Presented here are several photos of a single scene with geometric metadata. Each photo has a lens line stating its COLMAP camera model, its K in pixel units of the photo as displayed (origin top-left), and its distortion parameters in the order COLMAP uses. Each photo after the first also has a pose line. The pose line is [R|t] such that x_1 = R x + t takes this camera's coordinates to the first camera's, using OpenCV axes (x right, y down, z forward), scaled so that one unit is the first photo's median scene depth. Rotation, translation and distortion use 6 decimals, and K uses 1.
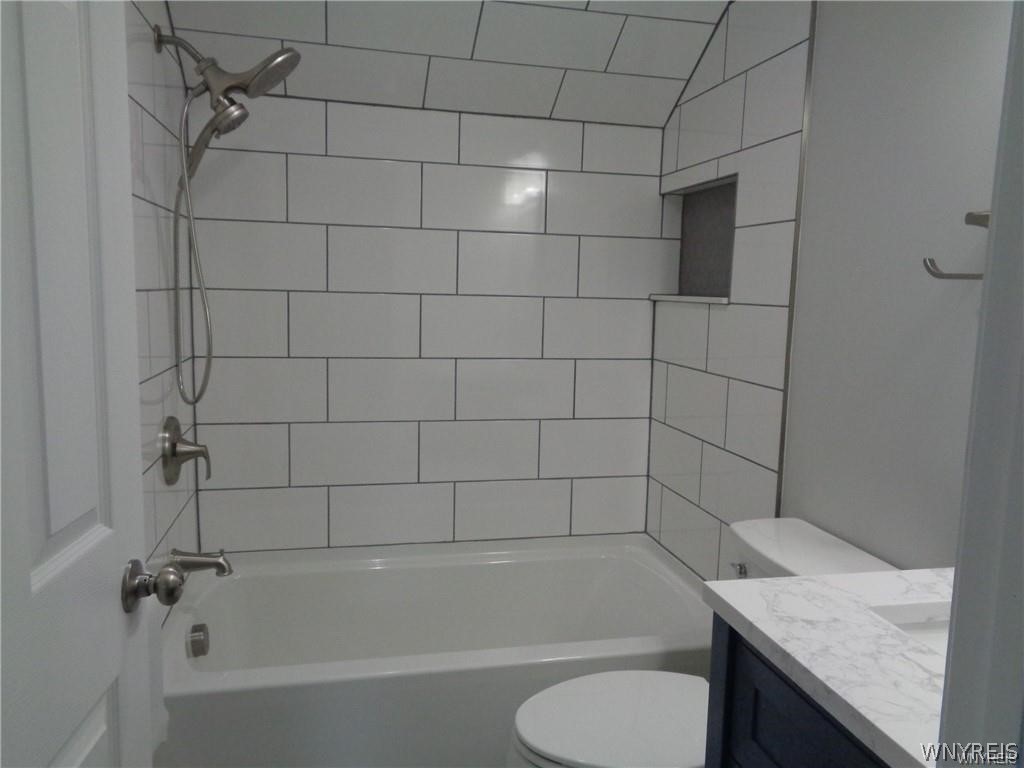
lens RADIAL K [[762.0, 0, 512.0], [0, 762.0, 384.0], [0, 0, 1]] dist [0.002274, -0.001908]
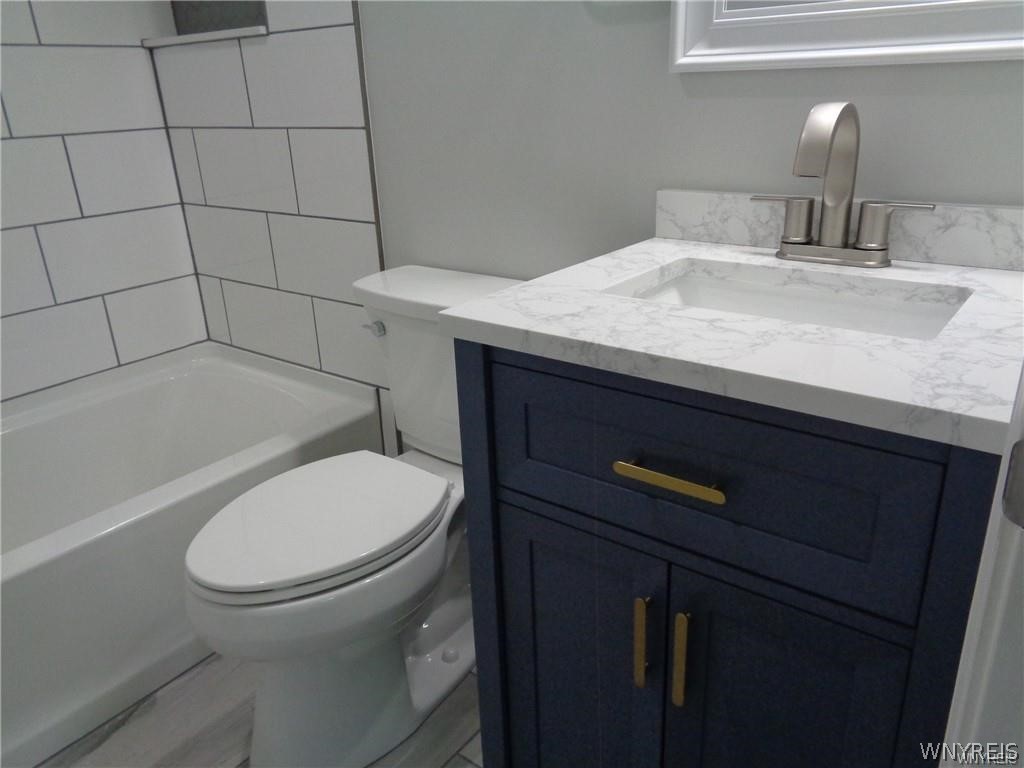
lens RADIAL K [[765.3, 0, 508.8], [0, 765.3, 387.0], [0, 0, 1]] dist [0.006661, -0.005386]
pose [[0.765943, -0.286033, 0.575775, -0.103135], [0.136586, 0.947530, 0.289016, 0.052872], [-0.628232, -0.142727, 0.764822, 0.148593]]
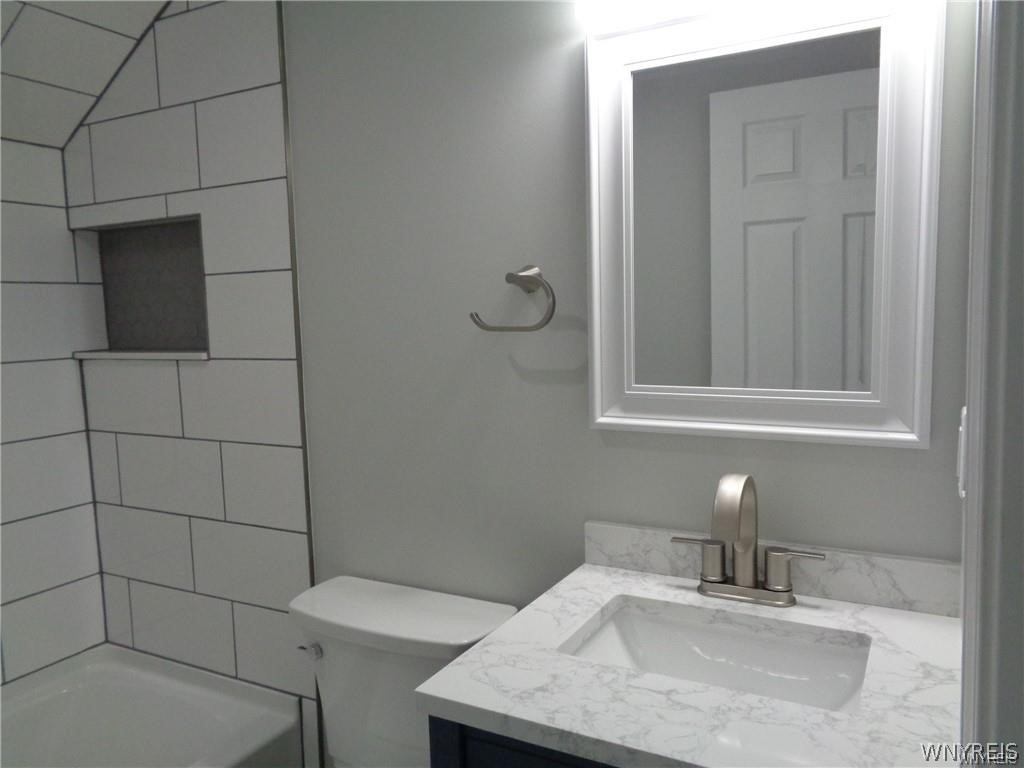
lens RADIAL K [[762.0, 0, 512.0], [0, 762.0, 384.0], [0, 0, 1]] dist [0.002274, -0.001908]
pose [[0.652888, -0.116430, 0.748453, -0.154484], [0.139729, 0.989670, 0.032067, -0.055985], [-0.744455, 0.083645, 0.662412, 0.149820]]
